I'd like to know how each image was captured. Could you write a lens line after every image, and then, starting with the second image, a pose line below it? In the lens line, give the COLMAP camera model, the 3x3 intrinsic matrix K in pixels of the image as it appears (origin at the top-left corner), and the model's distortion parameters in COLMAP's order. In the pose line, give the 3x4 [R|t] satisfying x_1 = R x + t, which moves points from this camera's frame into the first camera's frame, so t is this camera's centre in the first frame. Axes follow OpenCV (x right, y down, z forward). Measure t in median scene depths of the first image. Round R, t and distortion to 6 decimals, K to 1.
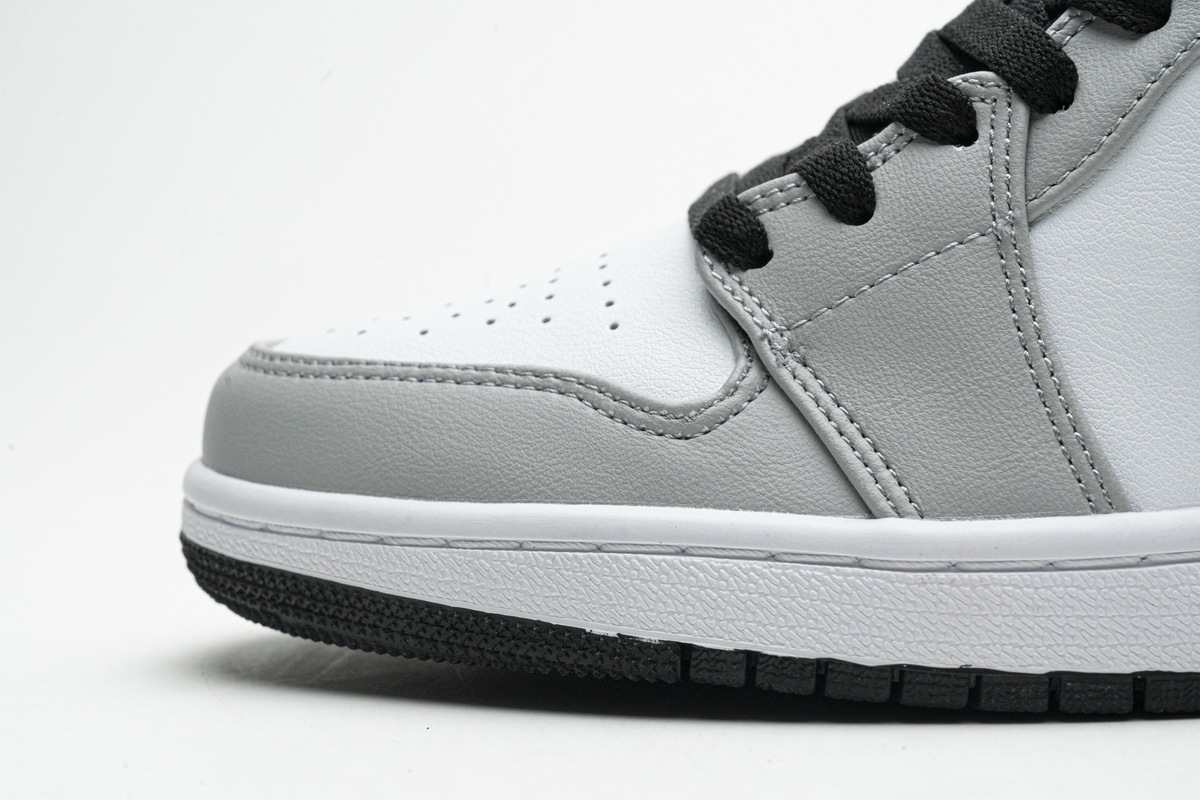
lens RADIAL K [[2307.9, 0, 598.6], [0, 2307.9, 397.7], [0, 0, 1]] dist [0.028413, 0.000000]
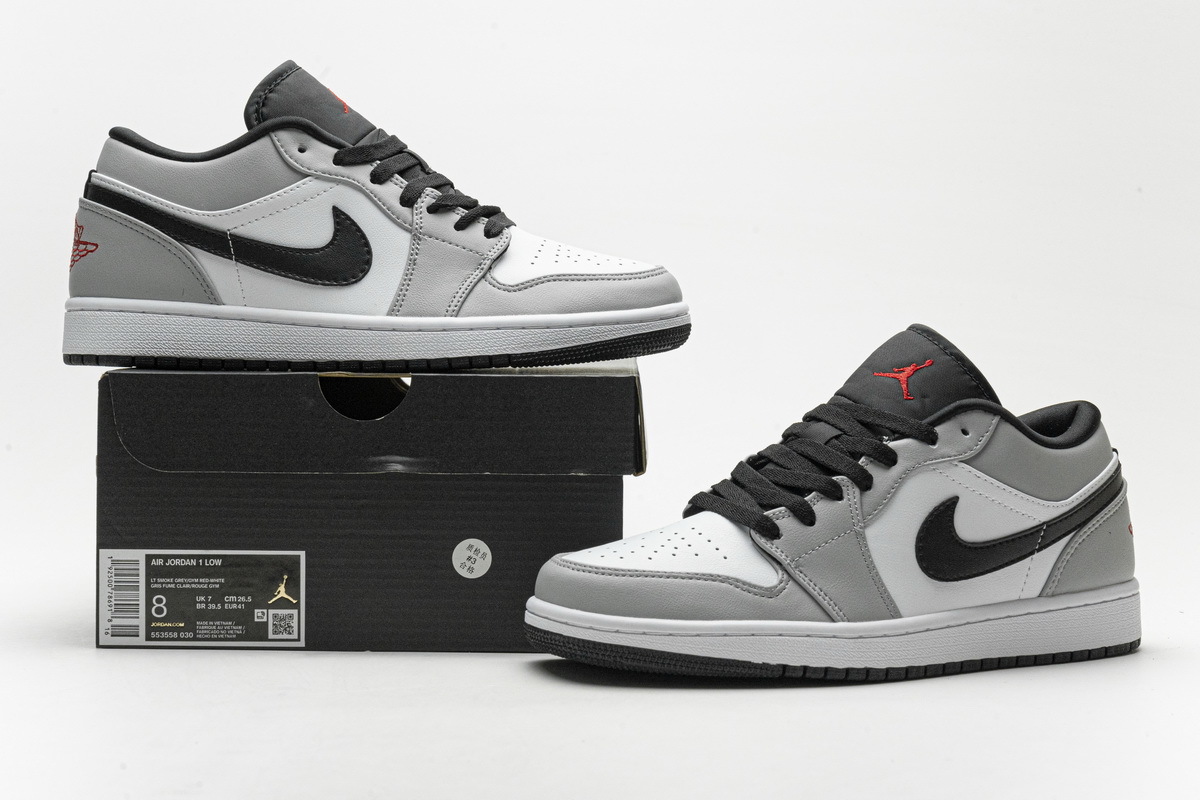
lens RADIAL K [[2310.4, 0, 598.9], [0, 2310.4, 396.9], [0, 0, 1]] dist [0.060863, 0.000000]
pose [[0.847356, 0.015111, 0.530810, -1.813337], [-0.009758, 0.999869, -0.012888, -0.209929], [-0.530935, 0.005741, 0.847393, -1.503380]]
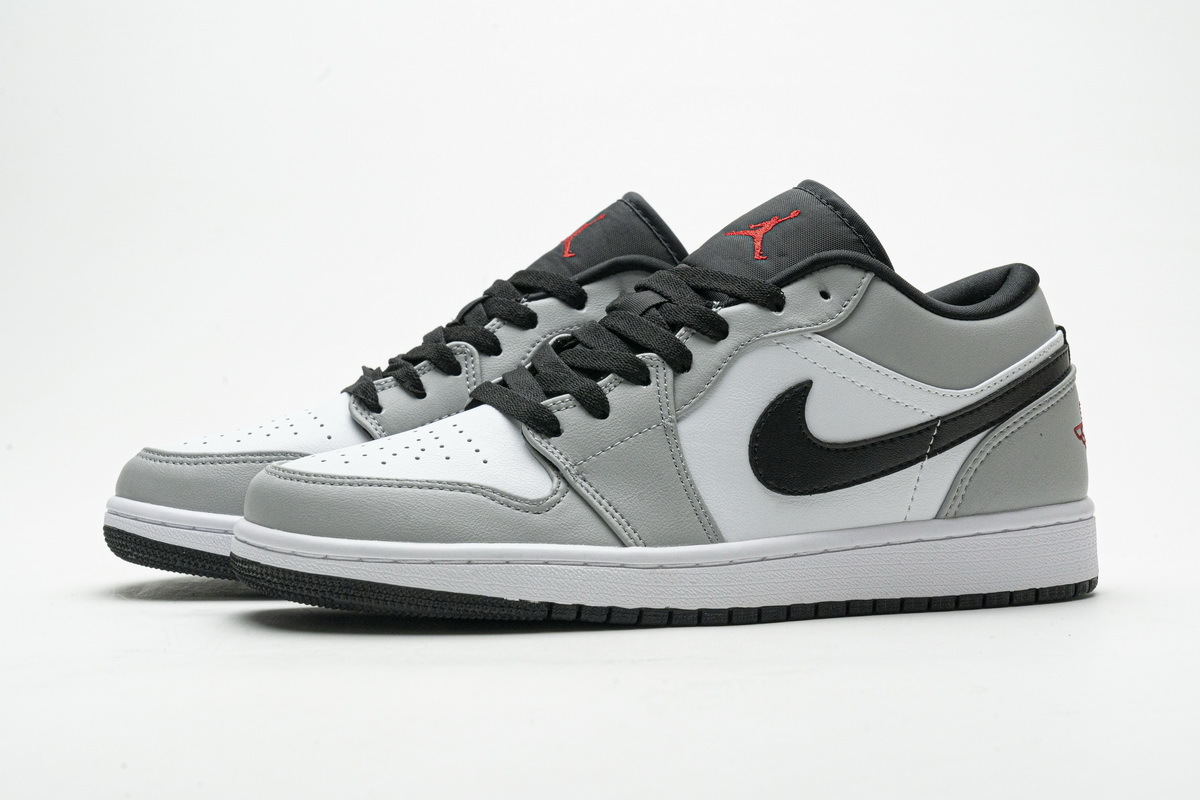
lens RADIAL K [[2307.9, 0, 600.5], [0, 2307.9, 403.3], [0, 0, 1]] dist [0.028413, 0.000000]
pose [[0.905021, 0.009732, 0.425255, -0.884388], [-0.003328, 0.999870, -0.015798, -0.055703], [-0.425353, 0.012882, 0.904936, -1.096681]]
